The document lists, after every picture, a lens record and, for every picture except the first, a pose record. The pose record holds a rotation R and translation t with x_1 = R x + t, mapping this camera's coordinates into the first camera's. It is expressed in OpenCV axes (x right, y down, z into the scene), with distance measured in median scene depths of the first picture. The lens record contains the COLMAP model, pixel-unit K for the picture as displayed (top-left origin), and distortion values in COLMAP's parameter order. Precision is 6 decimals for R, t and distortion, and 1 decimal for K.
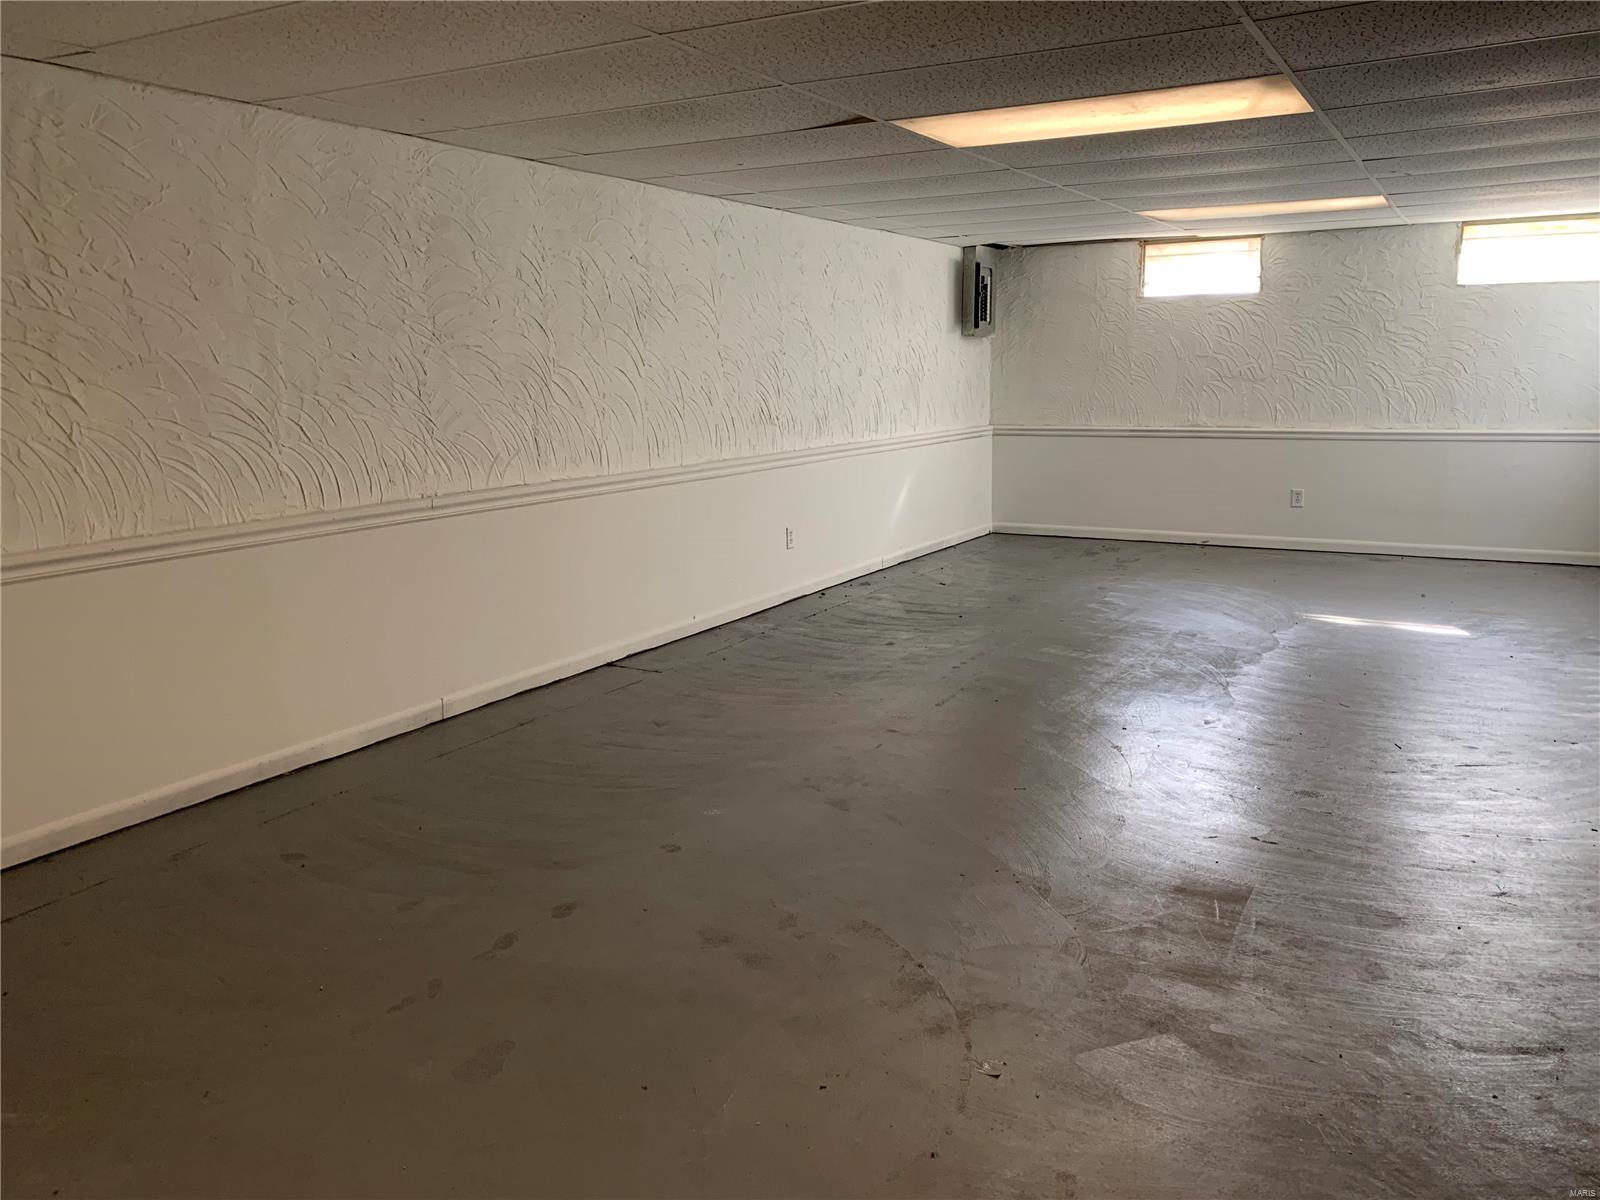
lens RADIAL K [[1248.2, 0, 804.4], [0, 1248.2, 601.3], [0, 0, 1]] dist [0.059307, -0.043694]
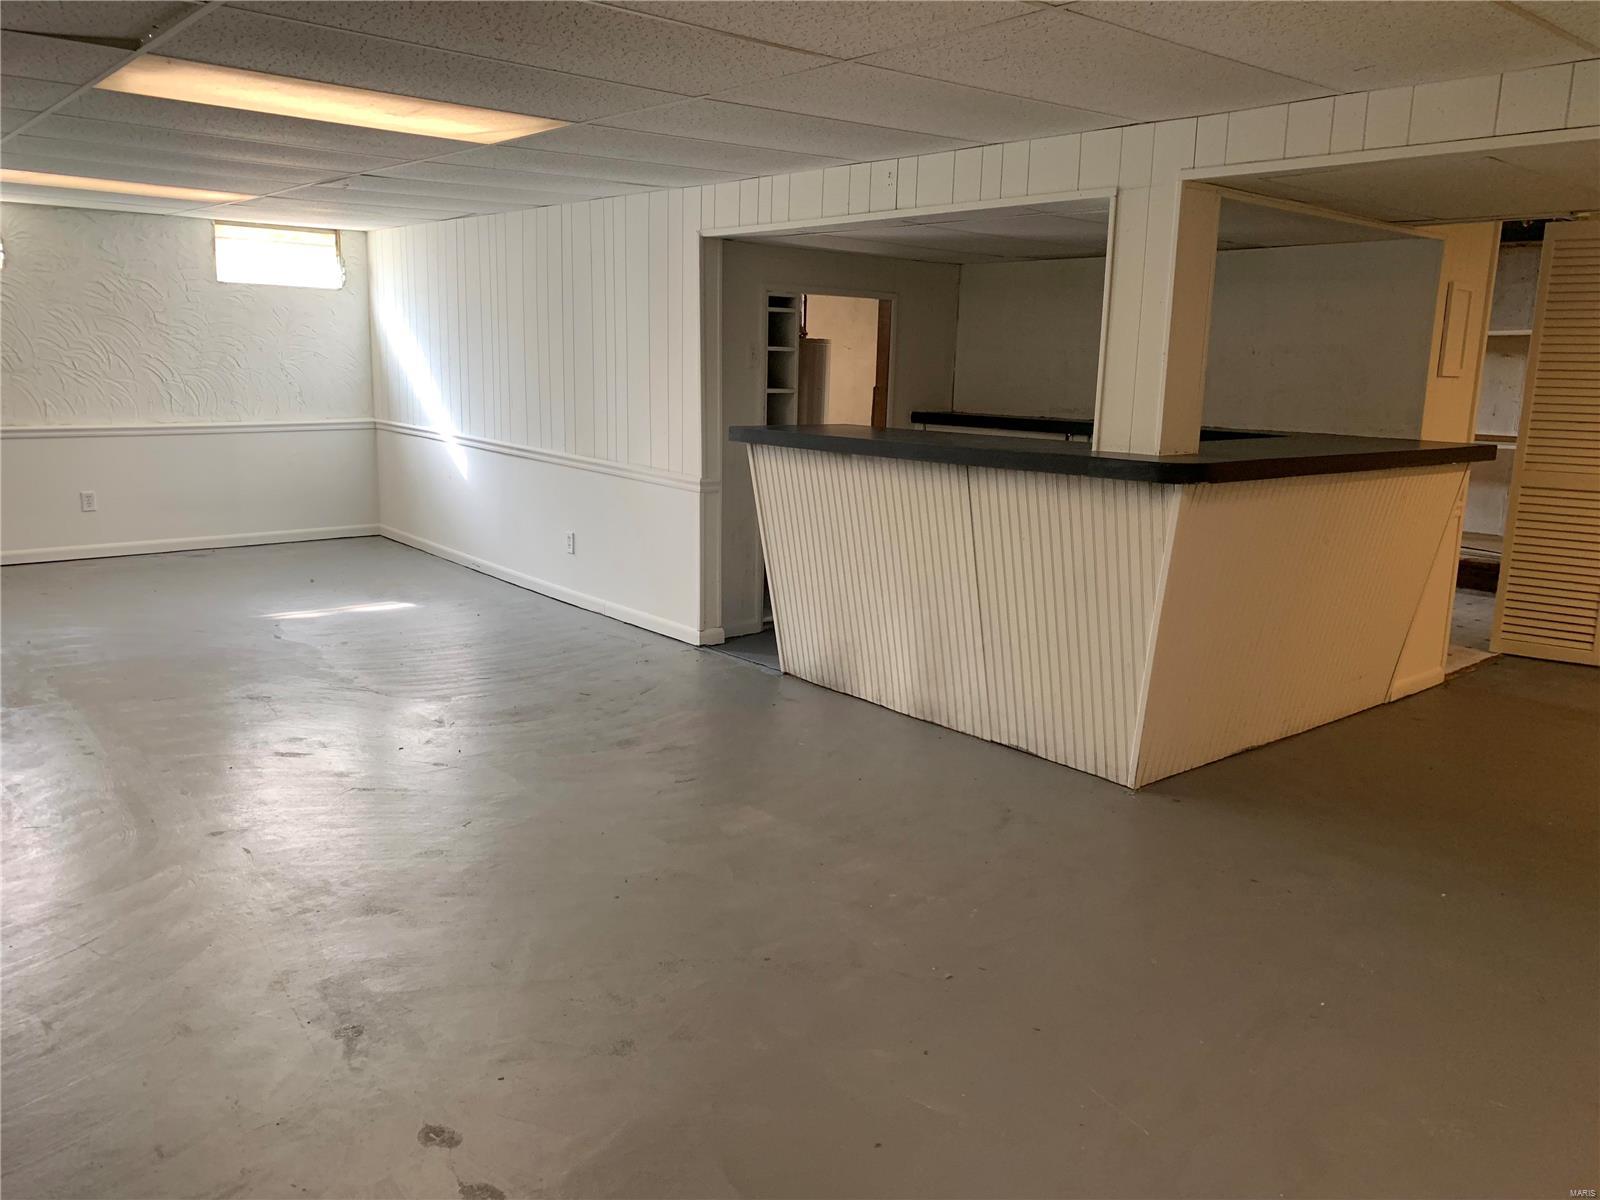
lens RADIAL K [[1248.2, 0, 805.1], [0, 1248.2, 597.9], [0, 0, 1]] dist [0.059307, -0.043694]
pose [[0.331943, -0.167450, 0.928318, -0.314650], [0.149996, 0.980967, 0.123311, -0.051829], [-0.931297, 0.098312, 0.350742, 0.216424]]
